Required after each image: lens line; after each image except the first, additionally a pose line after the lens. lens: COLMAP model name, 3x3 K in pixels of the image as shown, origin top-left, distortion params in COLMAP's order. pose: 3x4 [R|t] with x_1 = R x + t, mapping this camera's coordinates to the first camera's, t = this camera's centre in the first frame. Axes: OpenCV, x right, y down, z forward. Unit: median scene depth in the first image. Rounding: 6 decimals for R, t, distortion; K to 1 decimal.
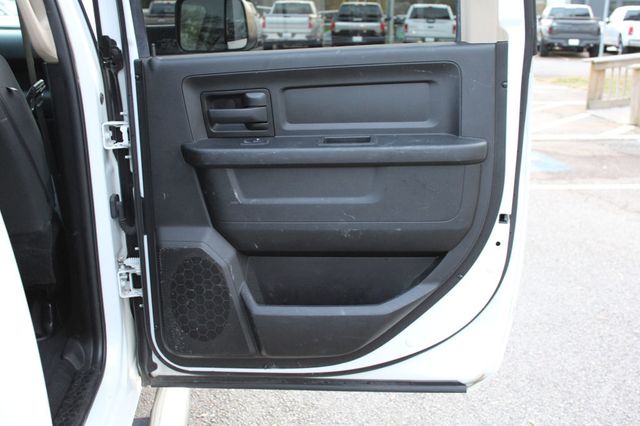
lens RADIAL K [[703.4, 0, 320.0], [0, 703.4, 213.0], [0, 0, 1]] dist [-0.073111, 0.031504]
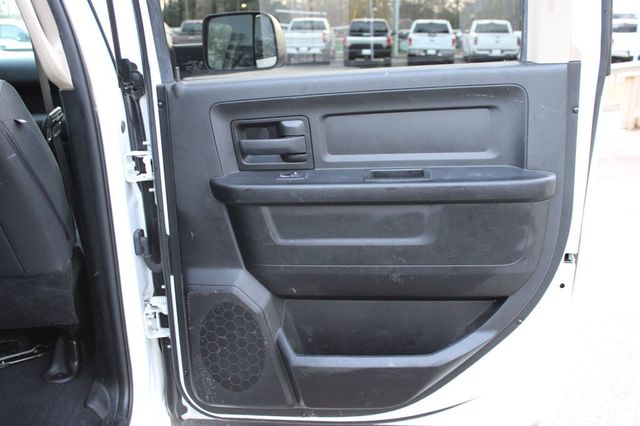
lens RADIAL K [[624.7, 0, 320.0], [0, 624.7, 213.0], [0, 0, 1]] dist [-0.119760, 0.107284]
pose [[0.999760, -0.008695, -0.020130, -0.038277], [0.008908, 0.999905, 0.010511, -0.056701], [0.020036, -0.010688, 0.999742, 0.191576]]
